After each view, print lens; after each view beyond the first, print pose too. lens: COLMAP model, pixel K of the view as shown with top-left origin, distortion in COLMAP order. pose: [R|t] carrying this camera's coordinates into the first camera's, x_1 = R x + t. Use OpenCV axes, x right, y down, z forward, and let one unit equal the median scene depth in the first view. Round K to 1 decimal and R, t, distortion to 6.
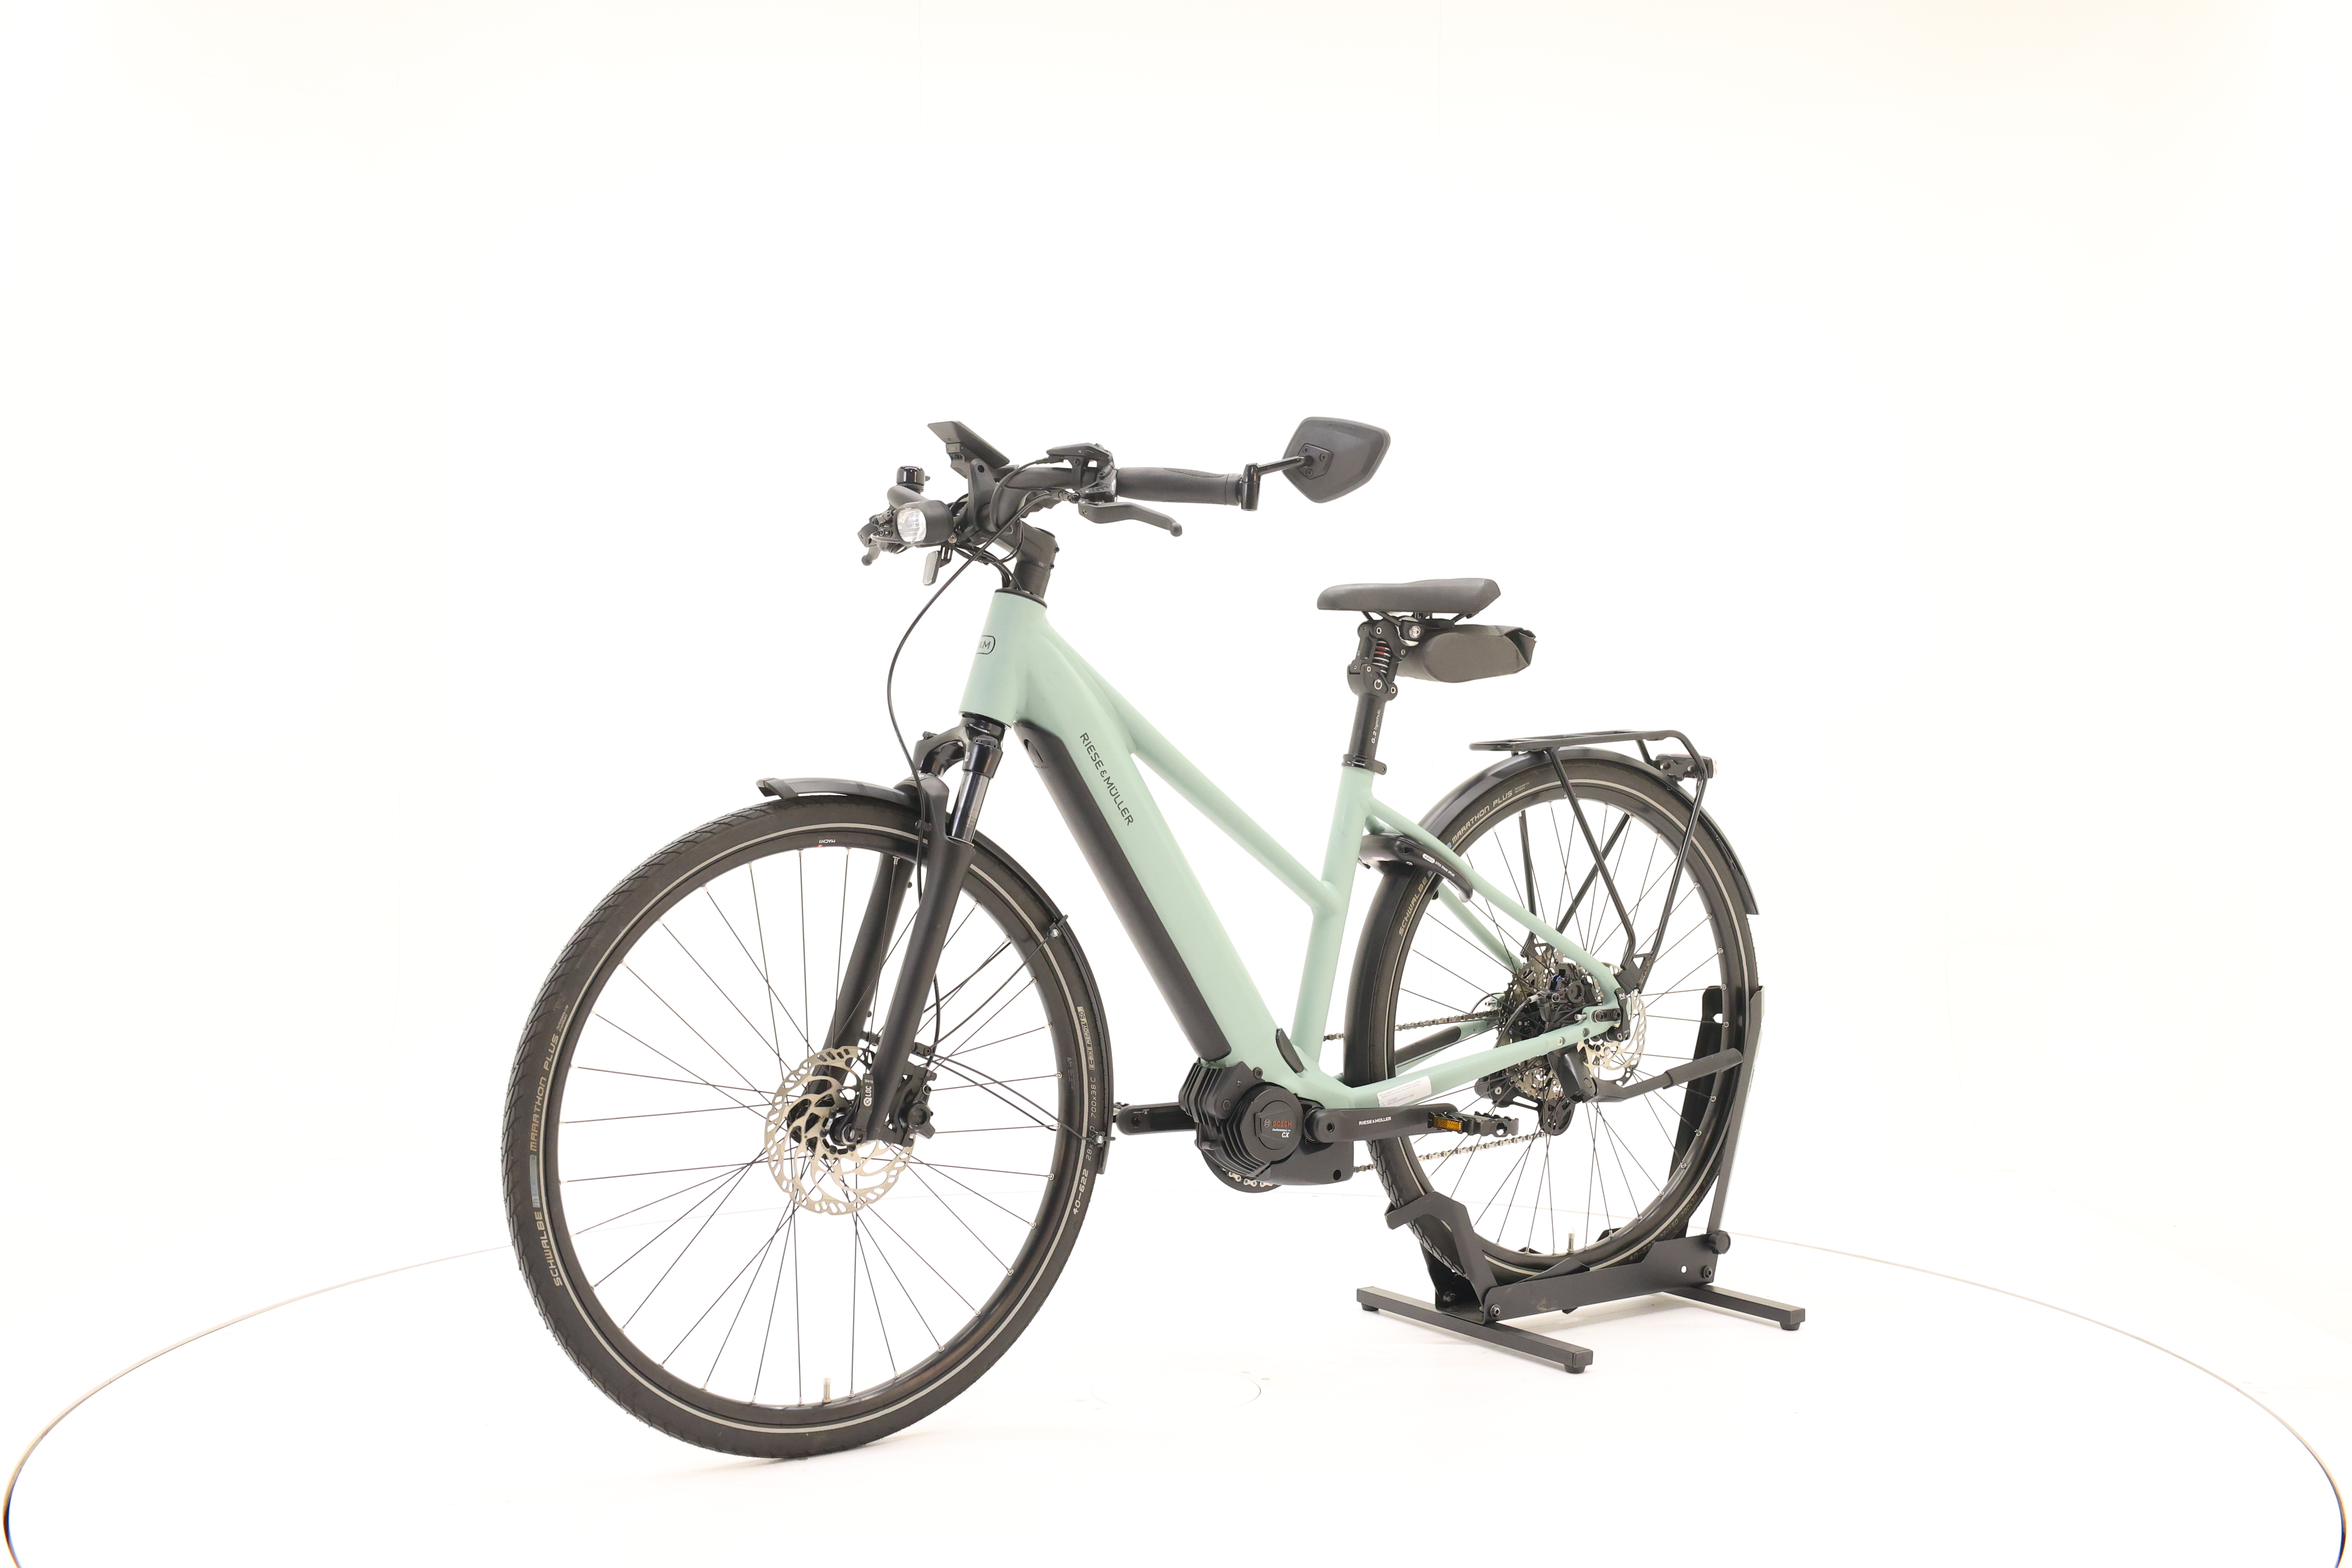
lens RADIAL K [[2526.4, 0, 1168.3], [0, 2526.4, 787.2], [0, 0, 1]] dist [-0.015867, 0.000000]
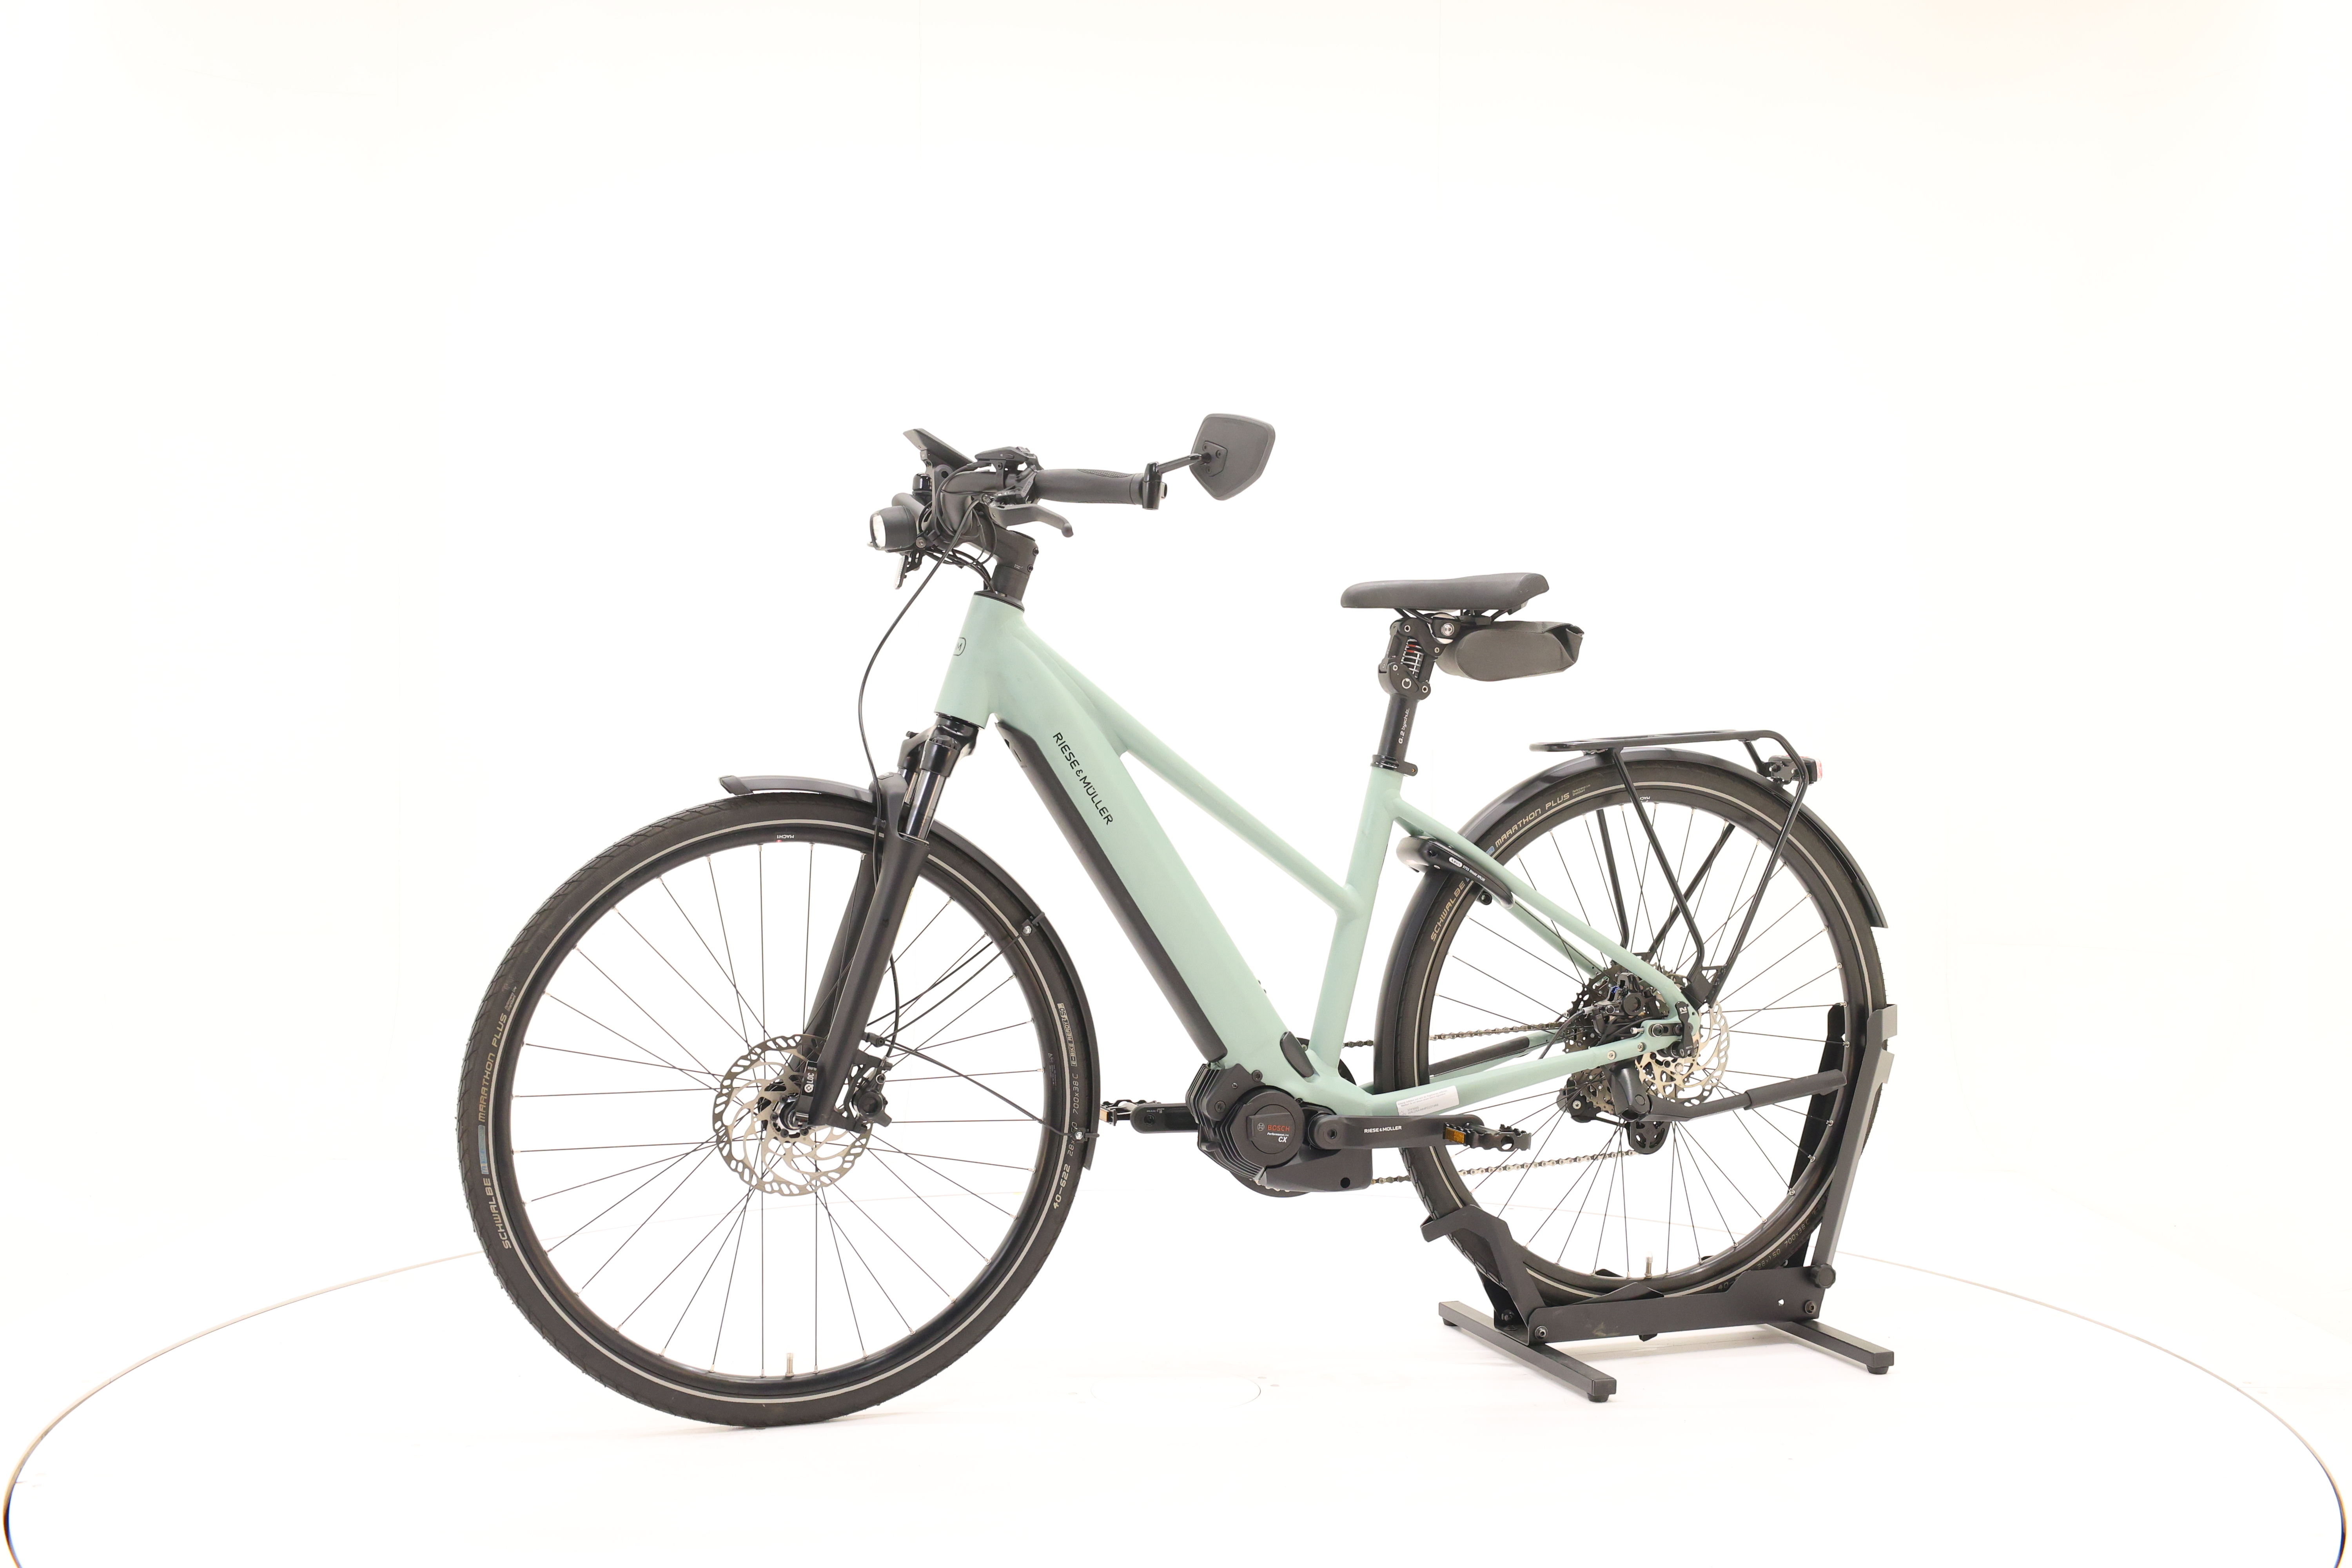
lens RADIAL K [[2526.4, 0, 1167.0], [0, 2526.4, 795.4], [0, 0, 1]] dist [-0.015867, 0.000000]
pose [[0.964095, 0.006998, -0.265466, 0.266037], [-0.006262, 0.999974, 0.003618, -0.000290], [0.265484, -0.001826, 0.964114, 0.035458]]
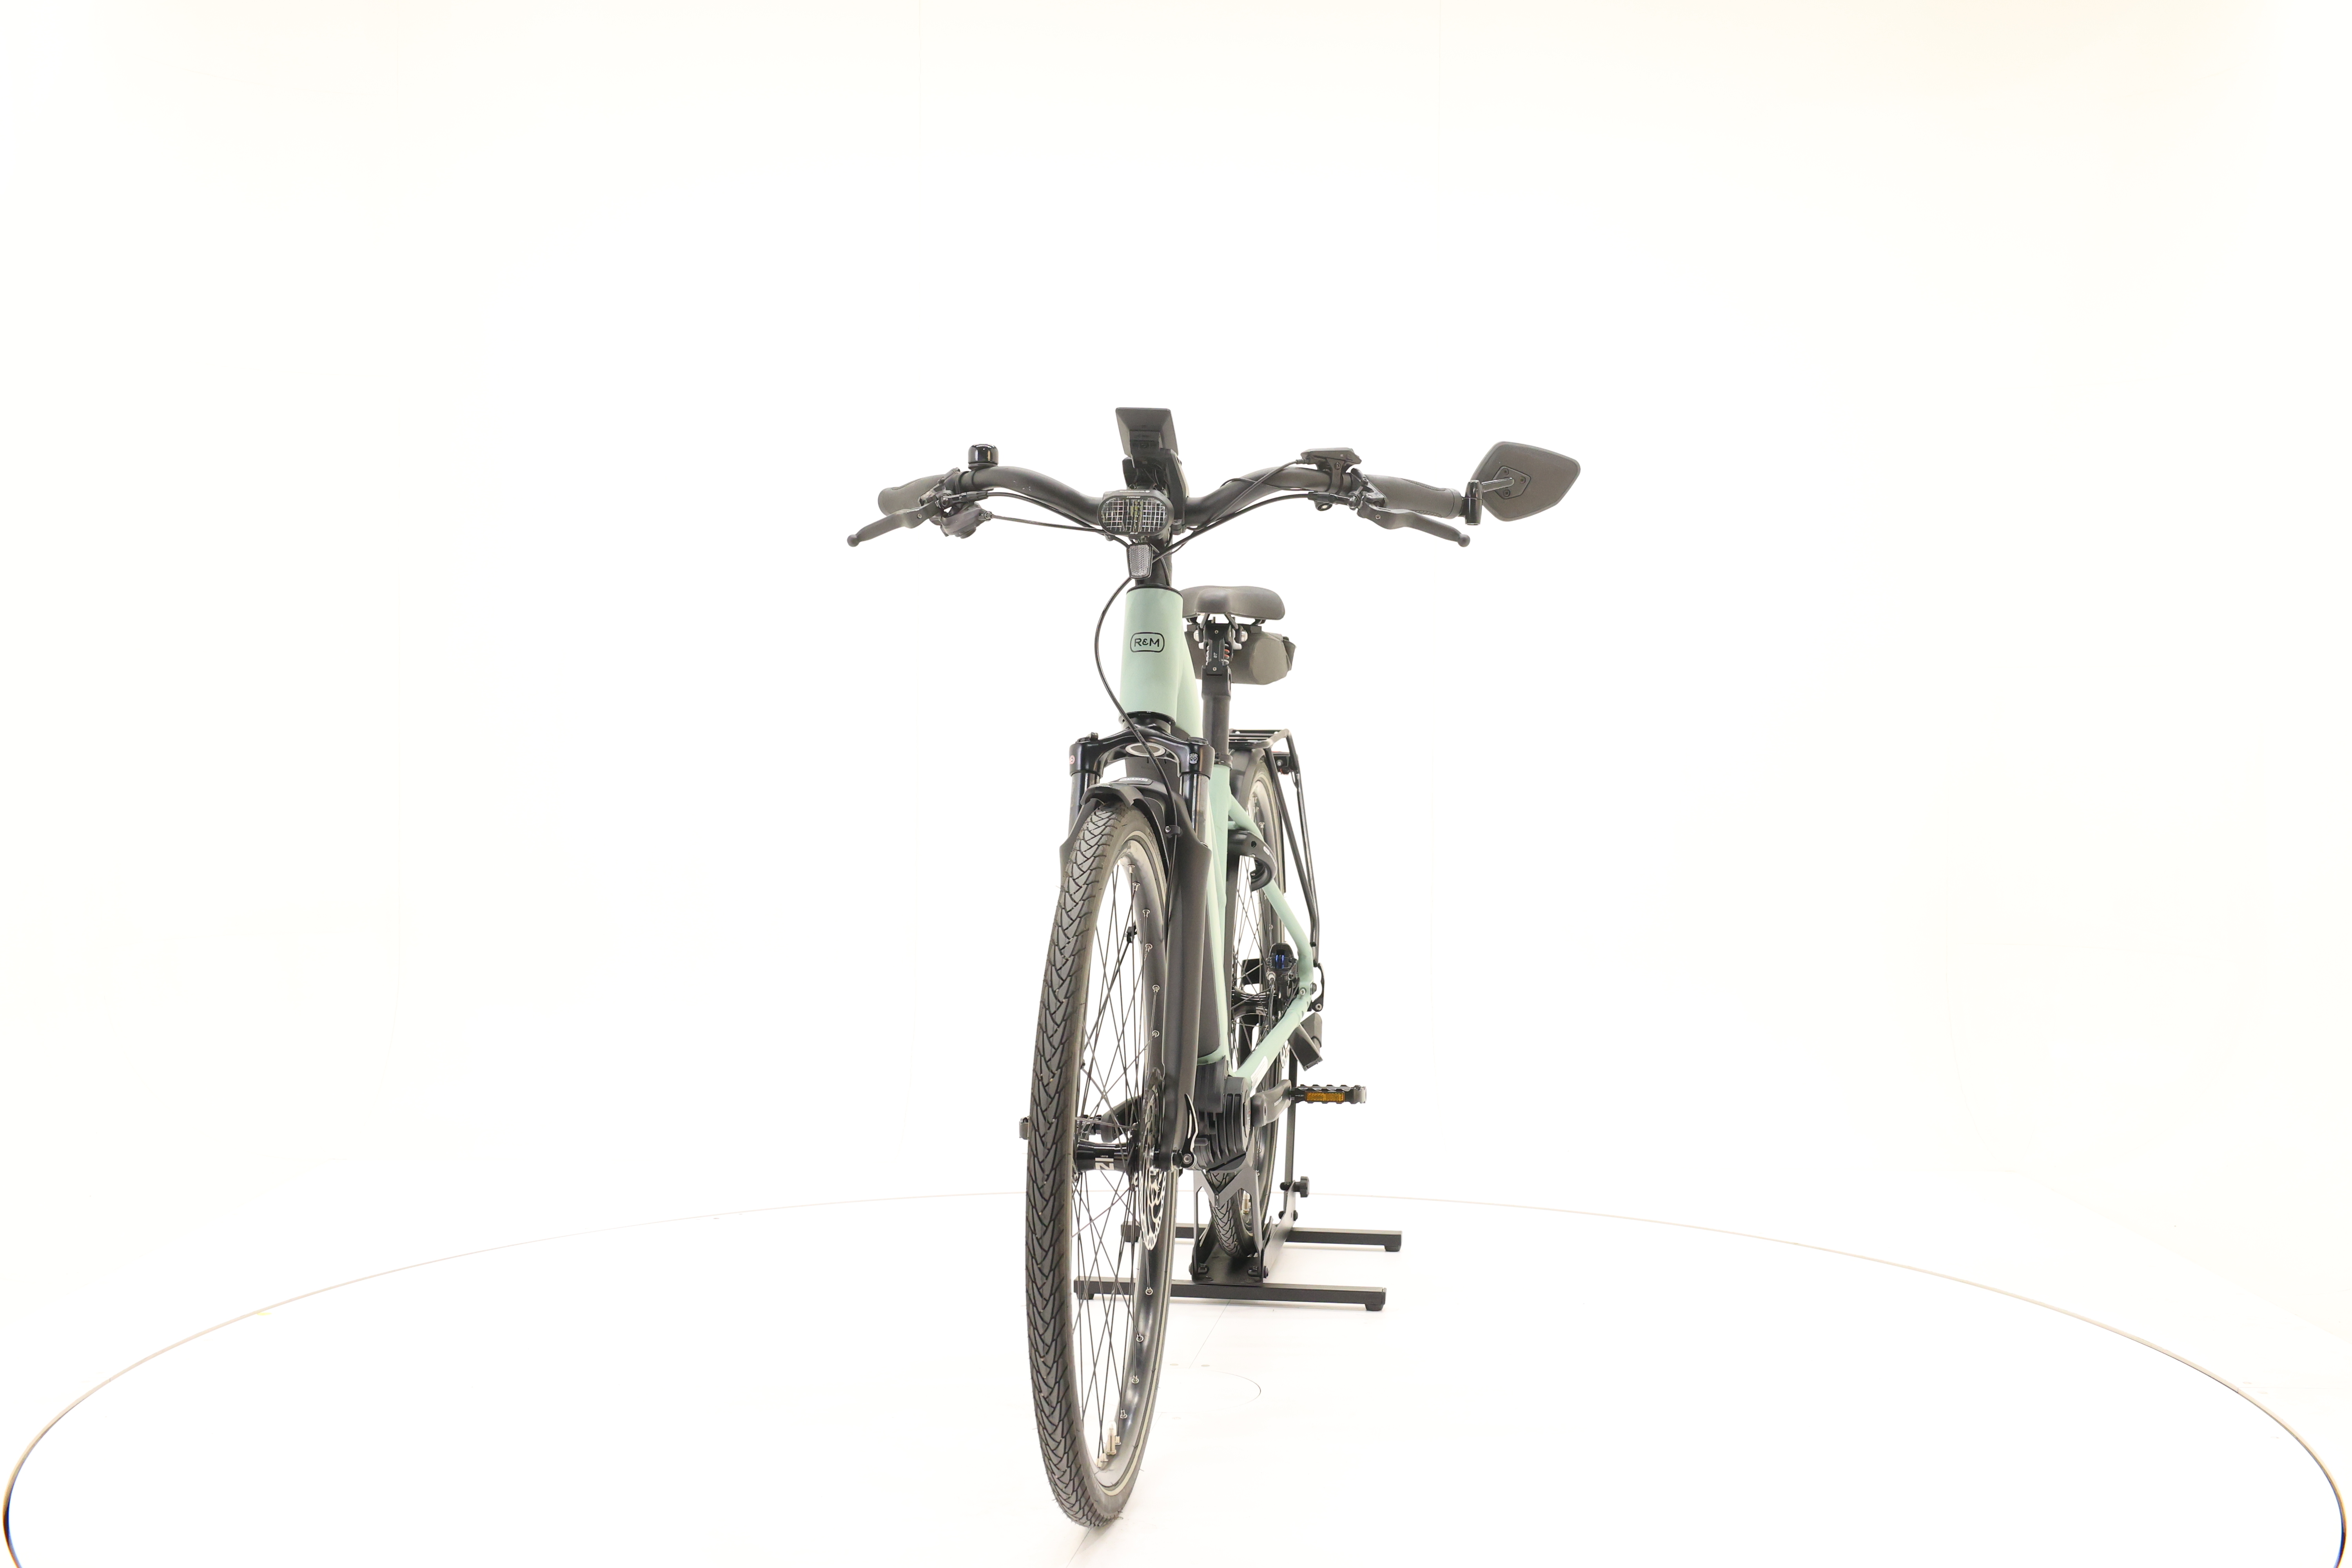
lens RADIAL K [[2526.4, 0, 1184.0], [0, 2526.4, 789.6], [0, 0, 1]] dist [-0.015867, 0.000000]
pose [[0.679509, -0.017652, 0.733455, -0.731031], [0.014033, 0.999840, 0.011062, -0.010173], [-0.733533, 0.002776, 0.679648, 0.319715]]
